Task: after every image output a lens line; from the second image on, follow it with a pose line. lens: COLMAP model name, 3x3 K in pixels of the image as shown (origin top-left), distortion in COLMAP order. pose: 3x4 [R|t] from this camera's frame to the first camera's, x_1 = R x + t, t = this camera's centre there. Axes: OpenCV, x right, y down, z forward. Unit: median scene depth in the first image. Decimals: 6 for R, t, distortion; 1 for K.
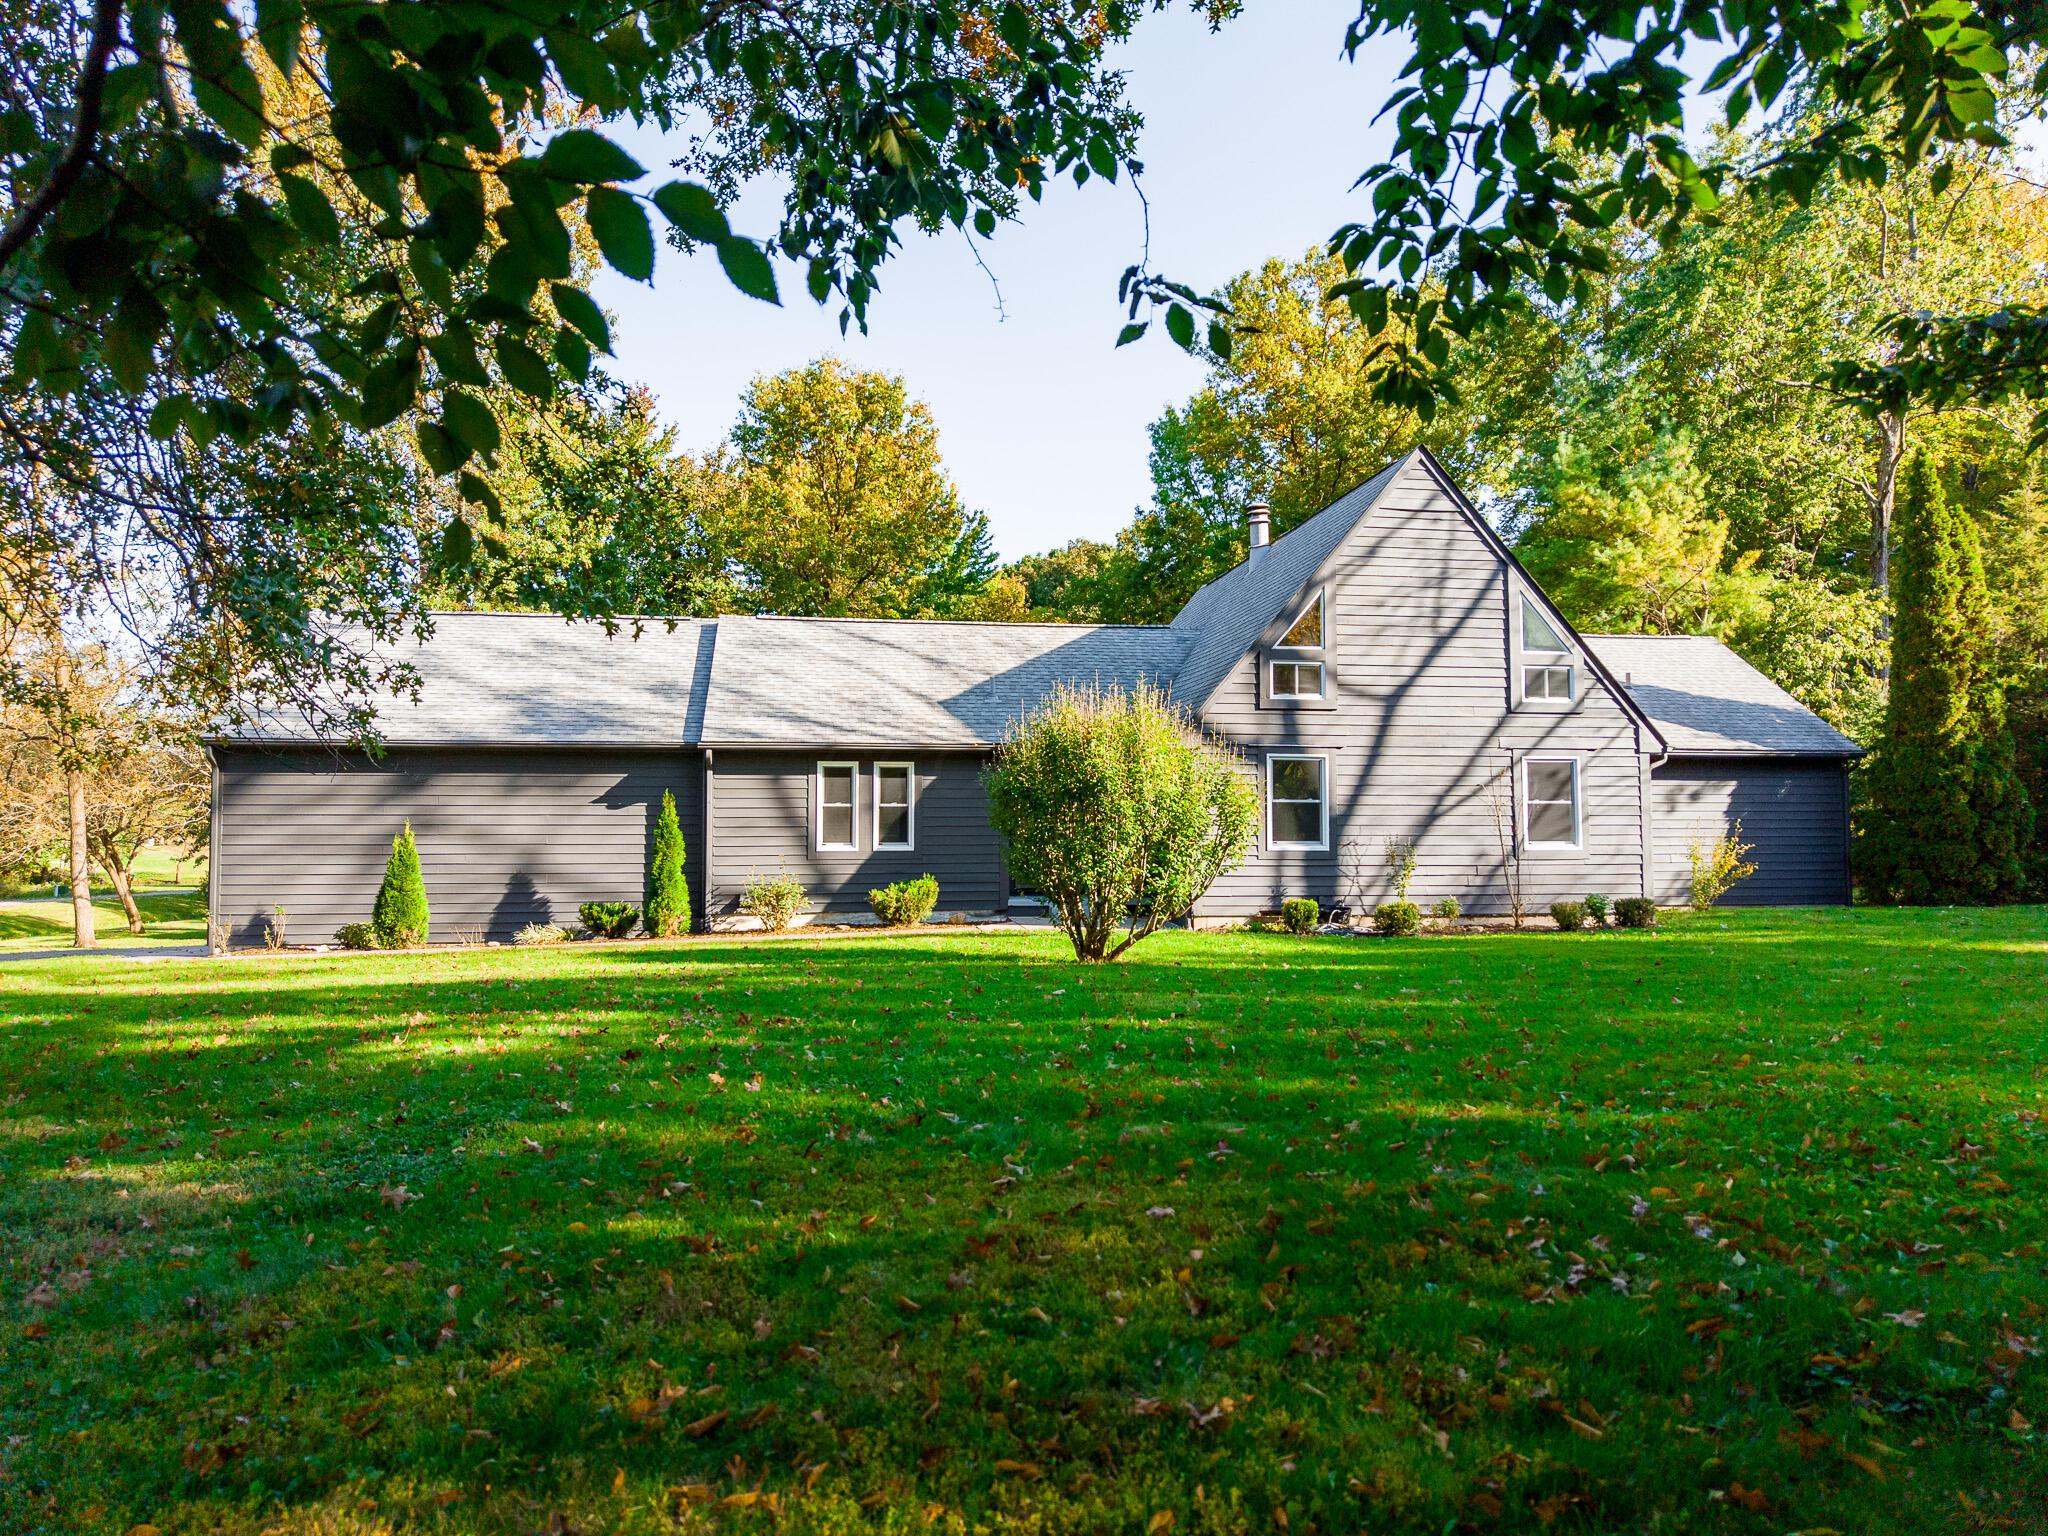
lens RADIAL K [[1378.3, 0, 1023.1], [0, 1378.3, 769.4], [0, 0, 1]] dist [0.024007, -0.024546]
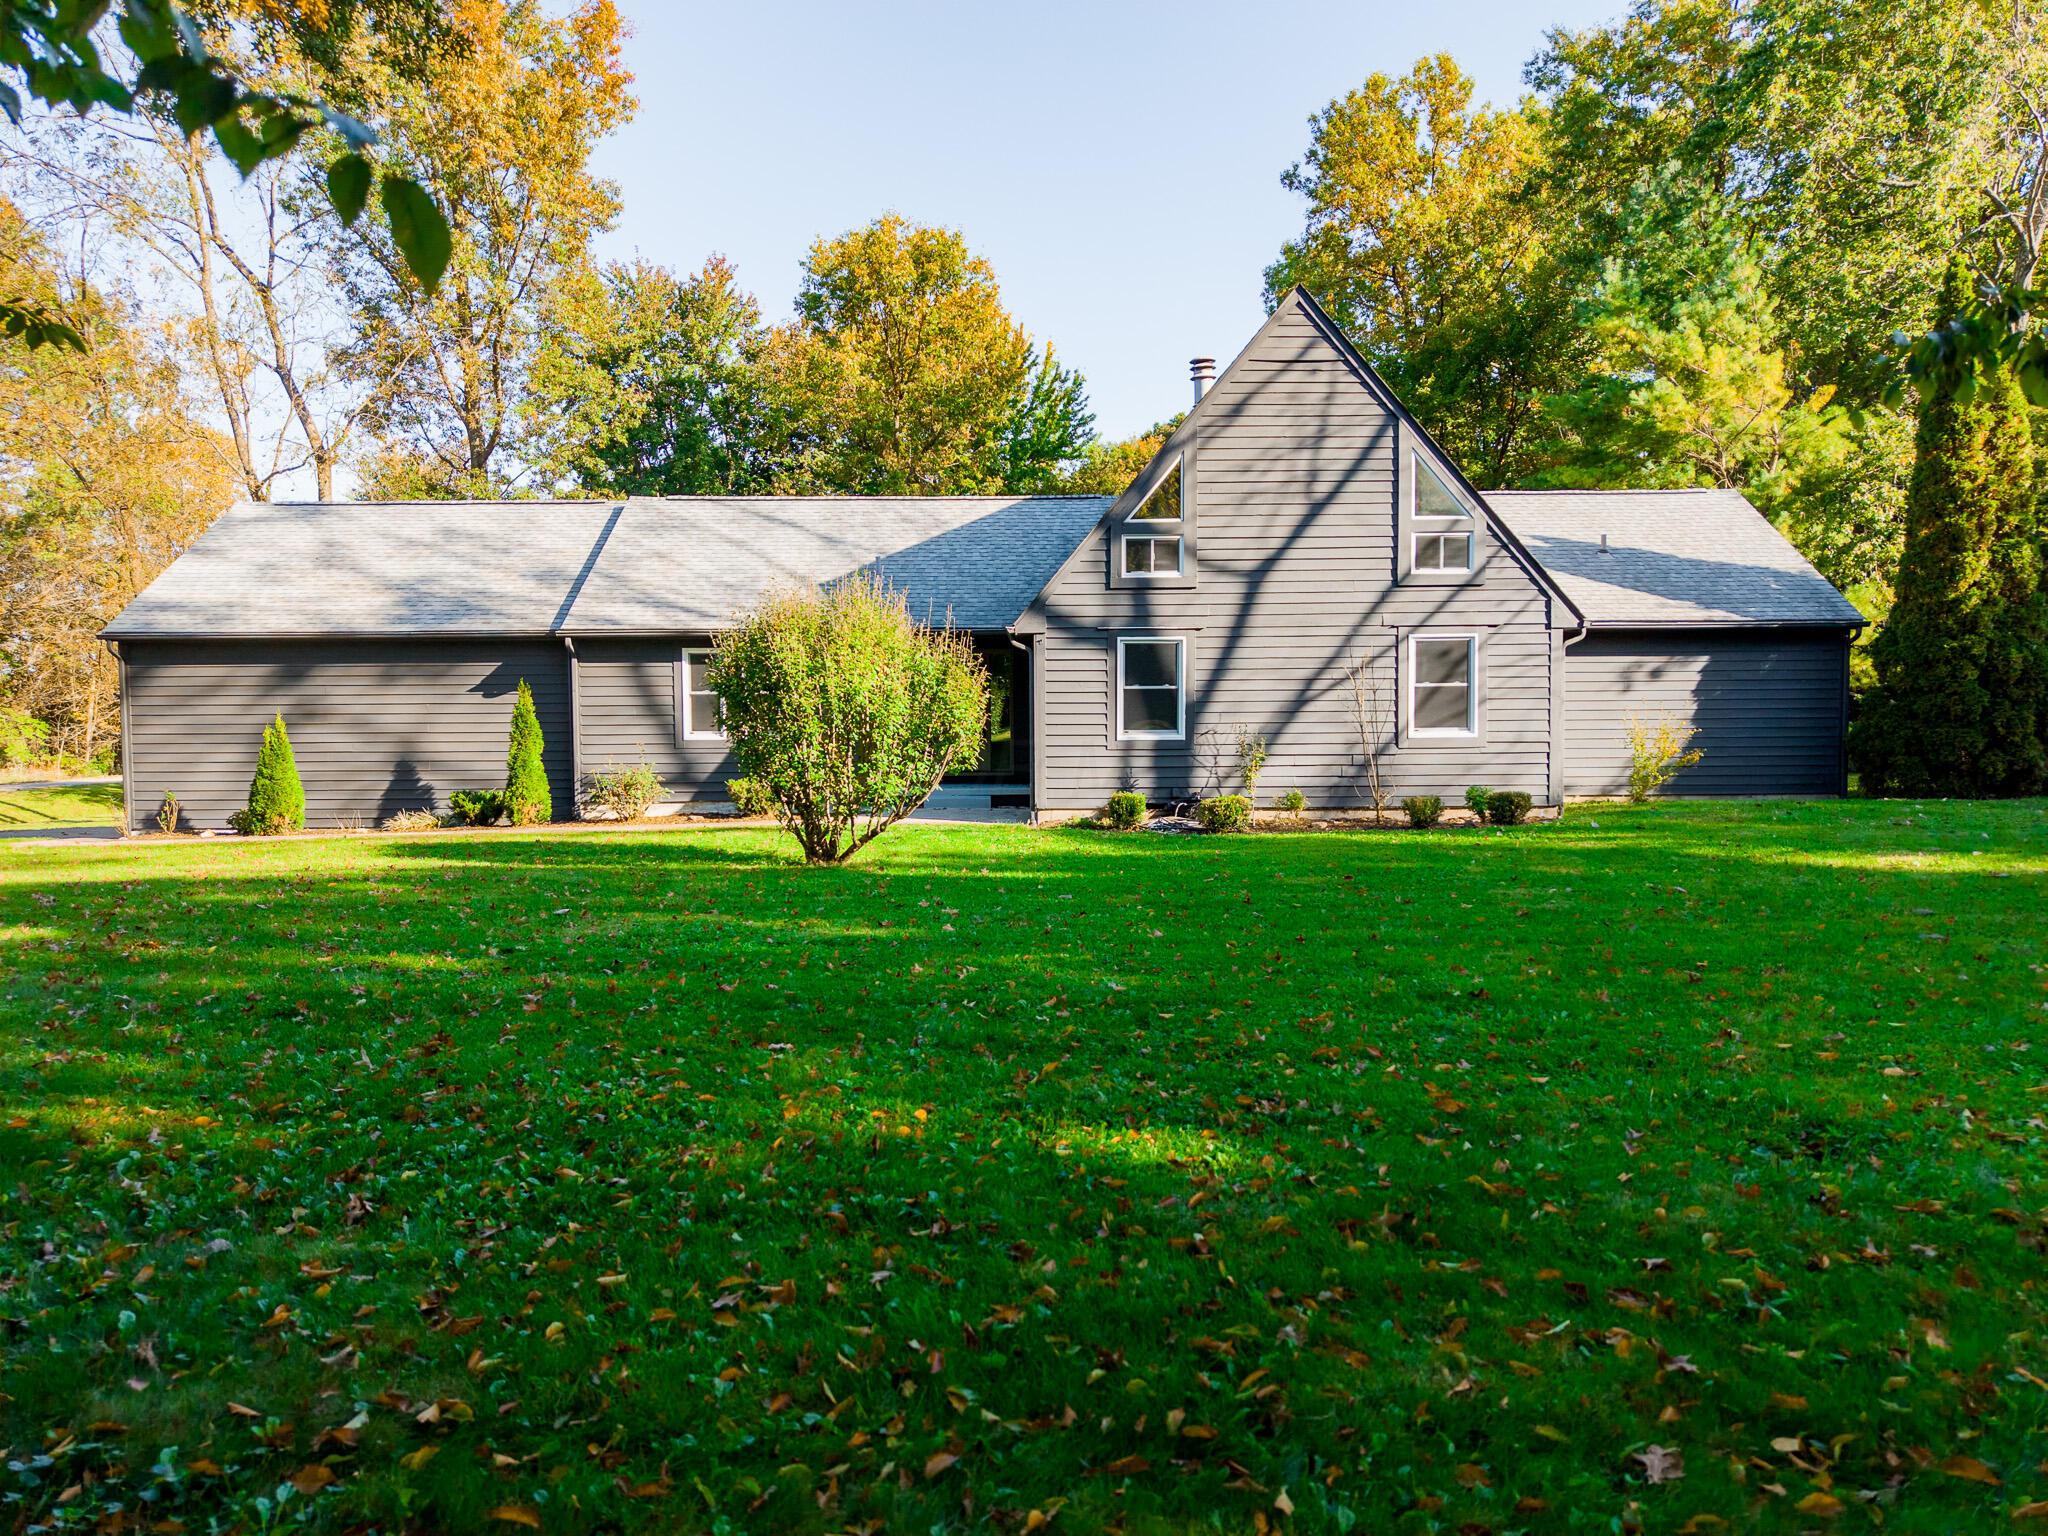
lens RADIAL K [[1378.3, 0, 1016.7], [0, 1378.3, 772.9], [0, 0, 1]] dist [0.024007, -0.024546]
pose [[0.988398, 0.002482, -0.151866, 0.240629], [0.012558, 0.995108, 0.097992, -0.010877], [0.151366, -0.098762, 0.983532, 0.061144]]
